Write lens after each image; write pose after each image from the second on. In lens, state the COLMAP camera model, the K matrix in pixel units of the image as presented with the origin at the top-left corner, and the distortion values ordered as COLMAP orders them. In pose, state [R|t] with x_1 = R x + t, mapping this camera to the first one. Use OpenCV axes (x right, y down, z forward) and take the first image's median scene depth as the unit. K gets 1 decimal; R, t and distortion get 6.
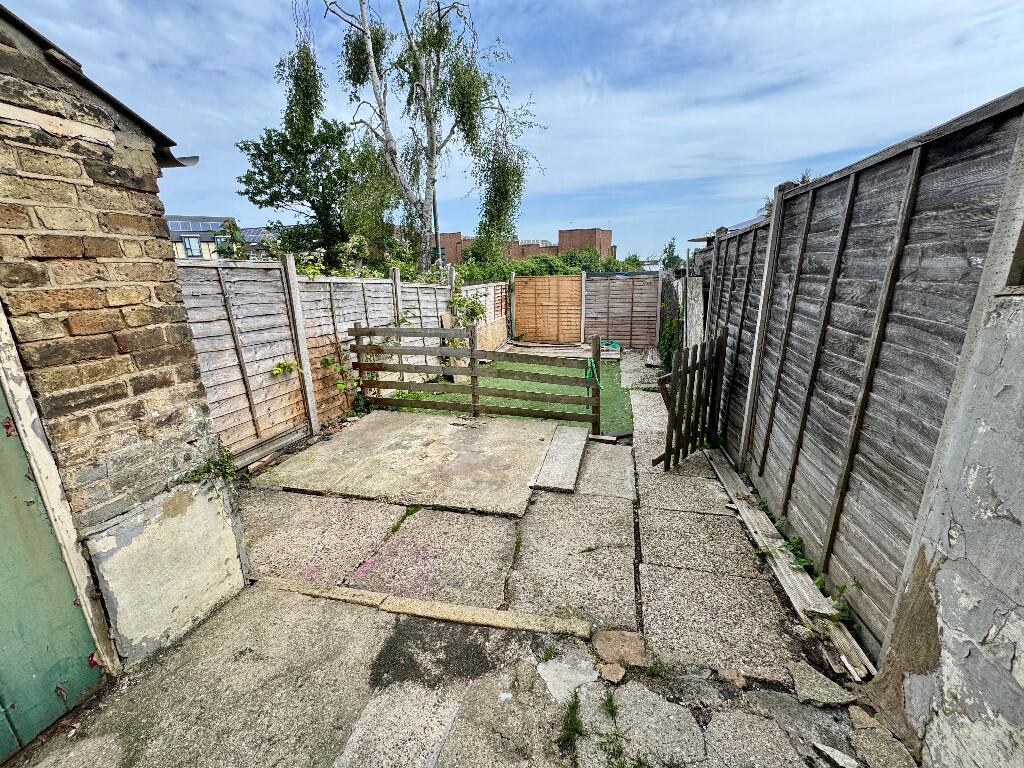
lens RADIAL K [[408.3, 0, 512.0], [0, 408.3, 383.2], [0, 0, 1]] dist [-0.002150, 0.000061]
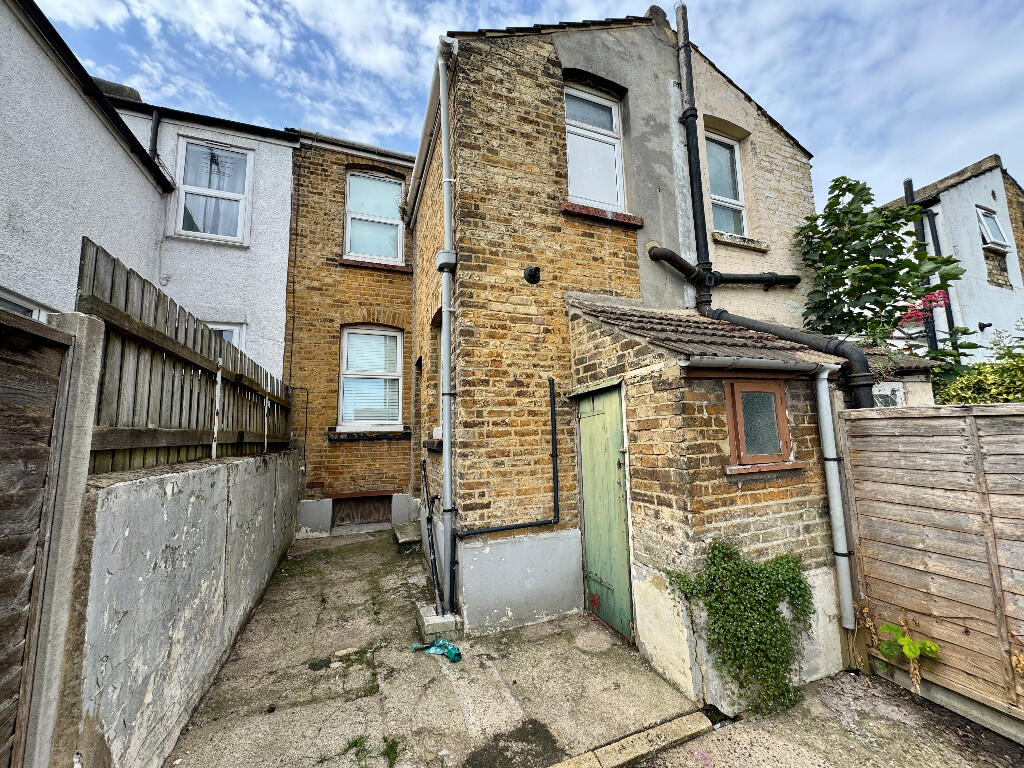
lens RADIAL K [[408.3, 0, 512.4], [0, 408.3, 384.3], [0, 0, 1]] dist [-0.002150, 0.000061]
pose [[-0.826953, -0.026310, -0.561656, 0.603965], [-0.103797, 0.988880, 0.106503, -0.631837], [0.552608, 0.146371, -0.820488, 2.111755]]
